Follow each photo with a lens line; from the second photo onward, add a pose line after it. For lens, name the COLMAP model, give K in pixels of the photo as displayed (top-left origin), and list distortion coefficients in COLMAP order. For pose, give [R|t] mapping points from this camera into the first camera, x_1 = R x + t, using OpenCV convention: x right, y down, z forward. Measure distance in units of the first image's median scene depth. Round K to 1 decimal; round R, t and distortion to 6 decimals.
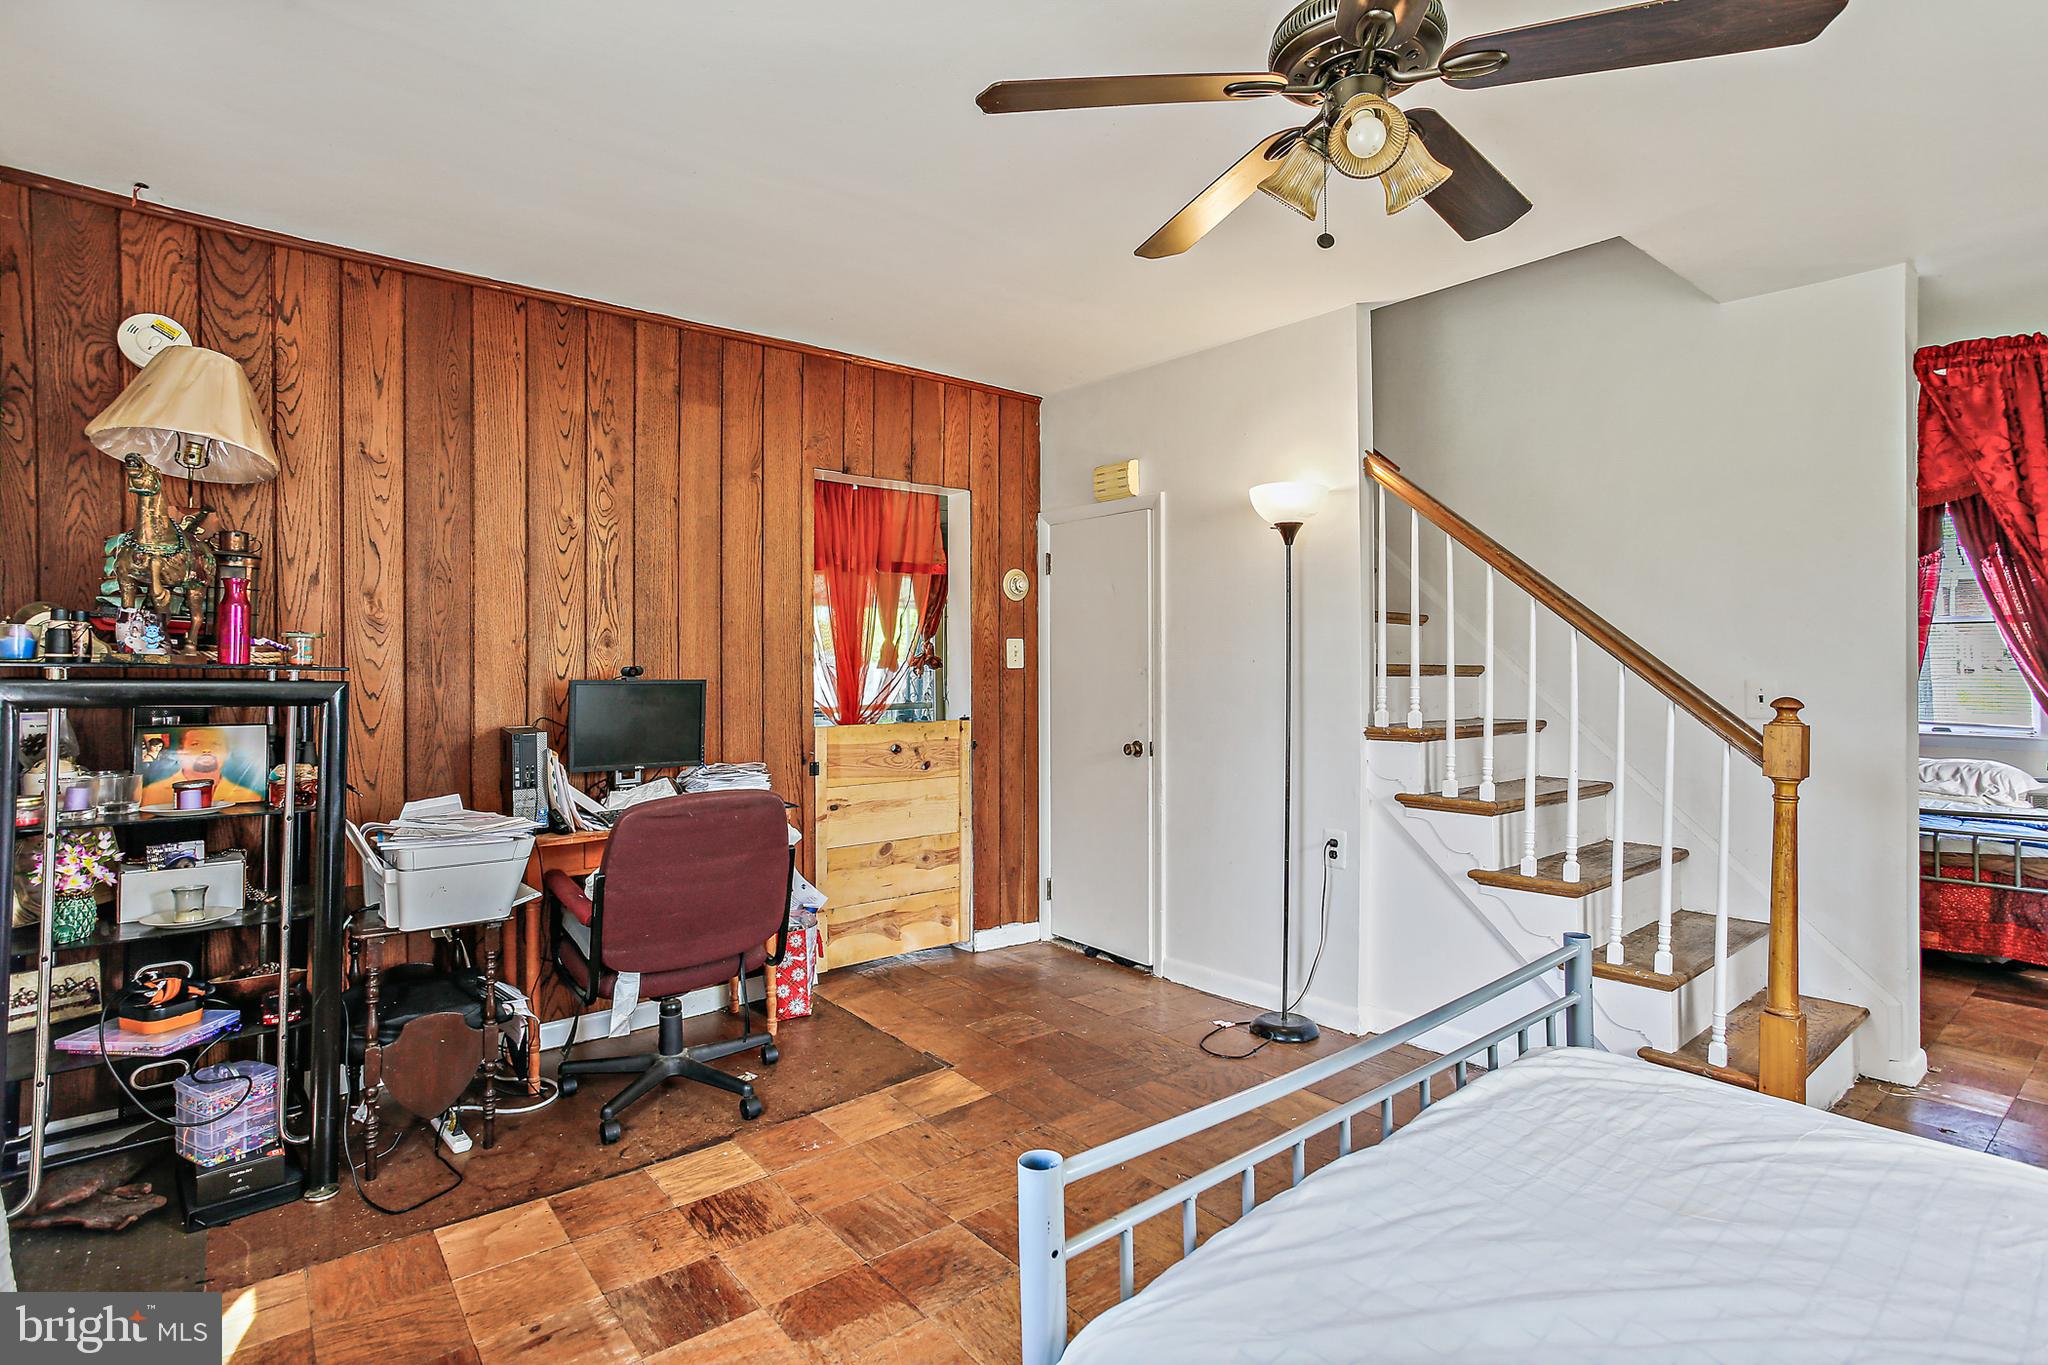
lens RADIAL K [[1008.3, 0, 1020.8], [0, 1008.3, 651.1], [0, 0, 1]] dist [-0.033751, 0.000145]
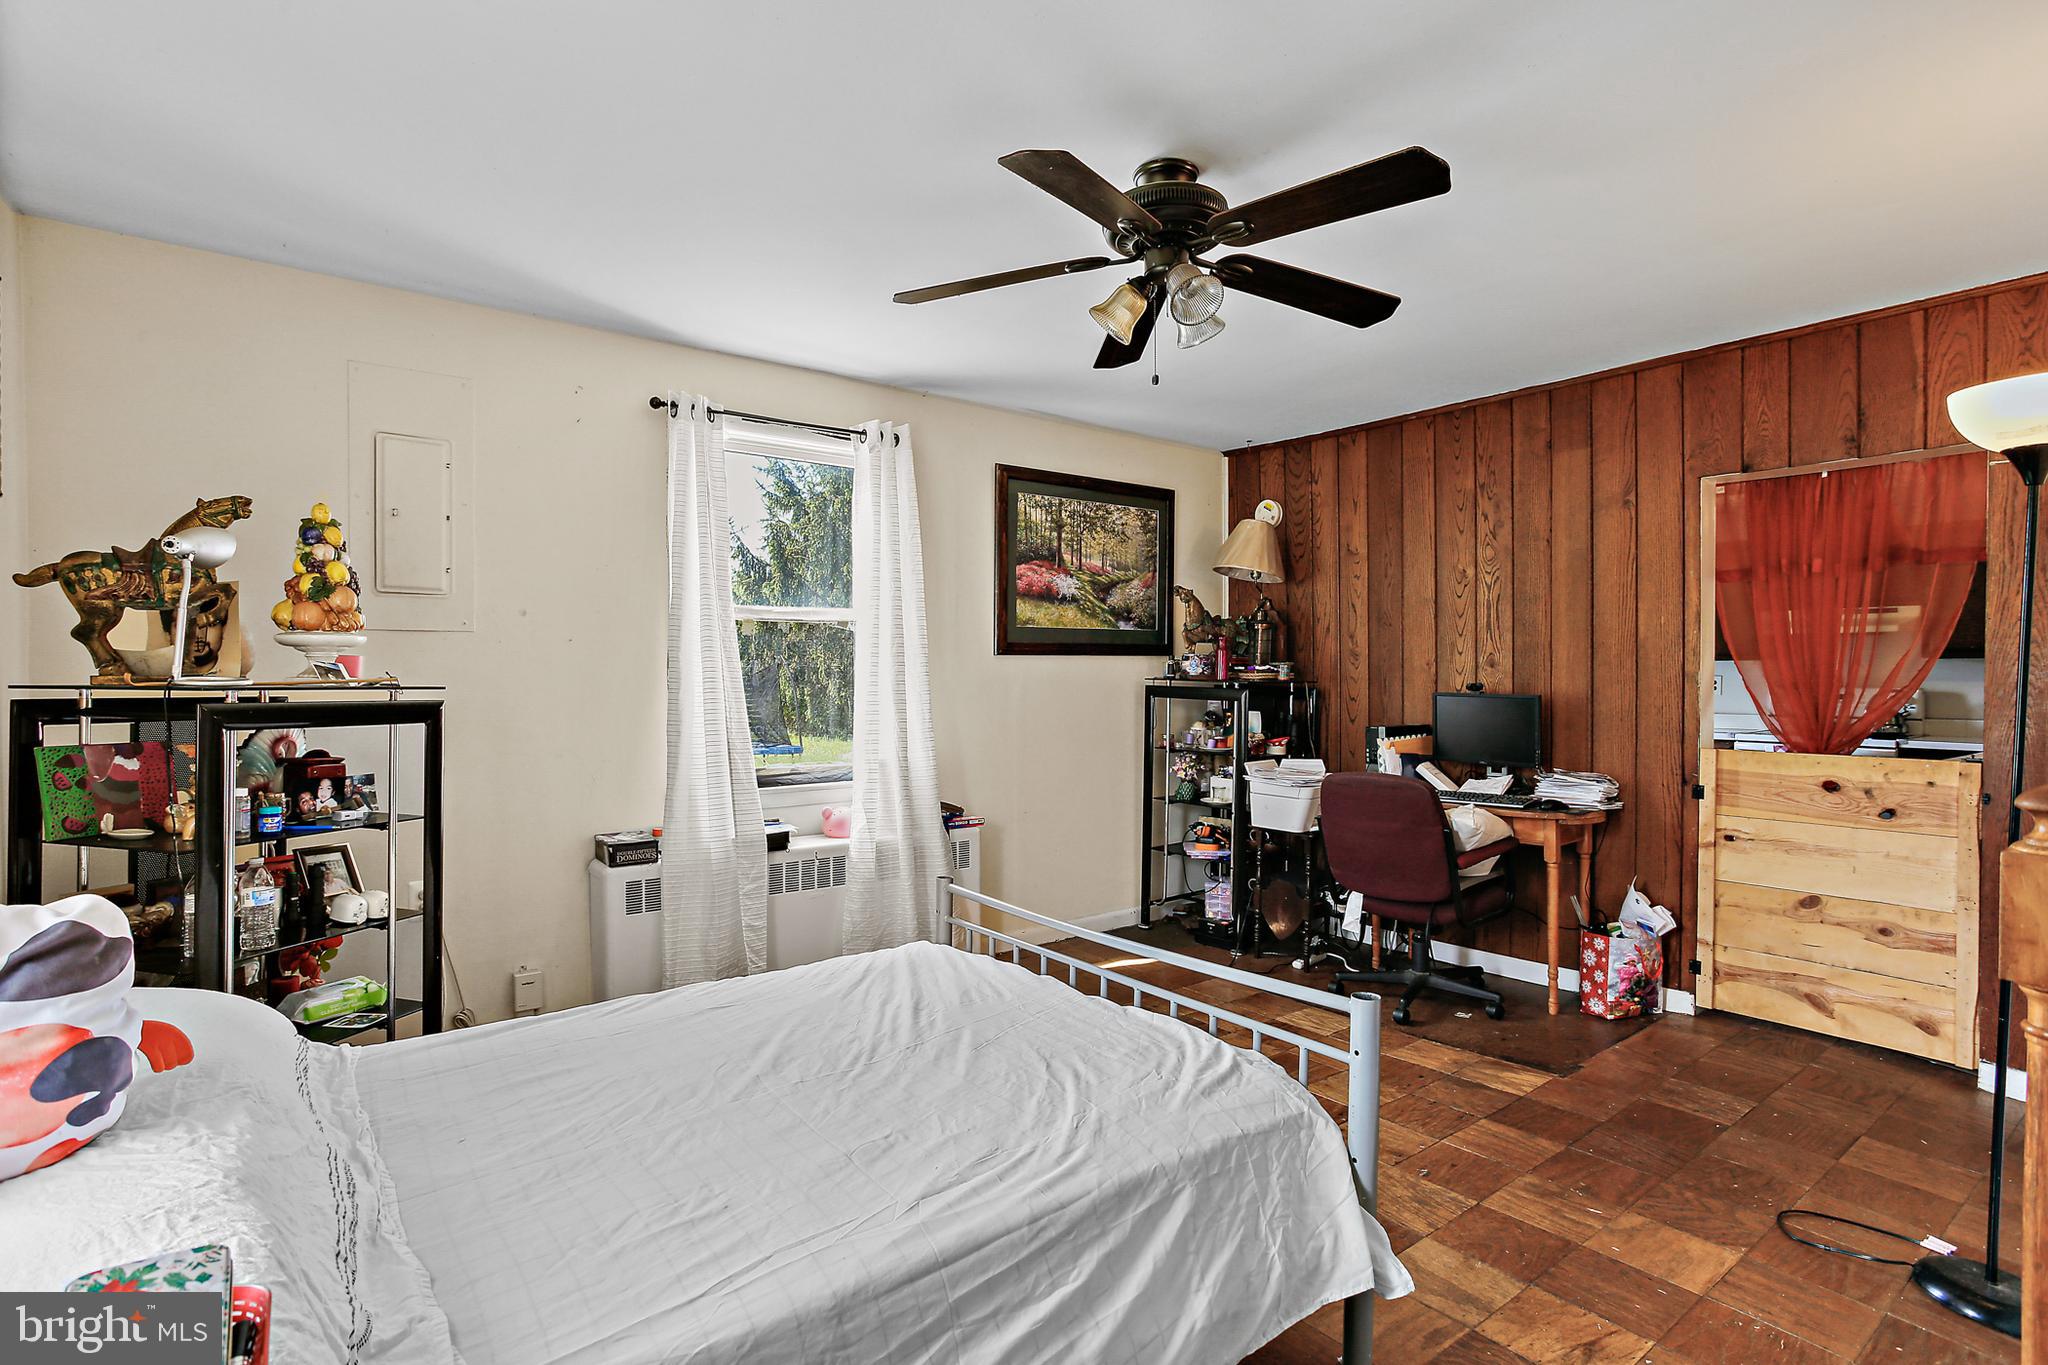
lens RADIAL K [[986.7, 0, 972.3], [0, 986.7, 669.9], [0, 0, 1]] dist [-0.034356, 0.020790]
pose [[-0.050084, -0.000634, -0.998745, 0.860847], [0.012742, 0.999918, -0.001274, -0.007815], [0.998664, -0.012790, -0.050072, 0.407159]]
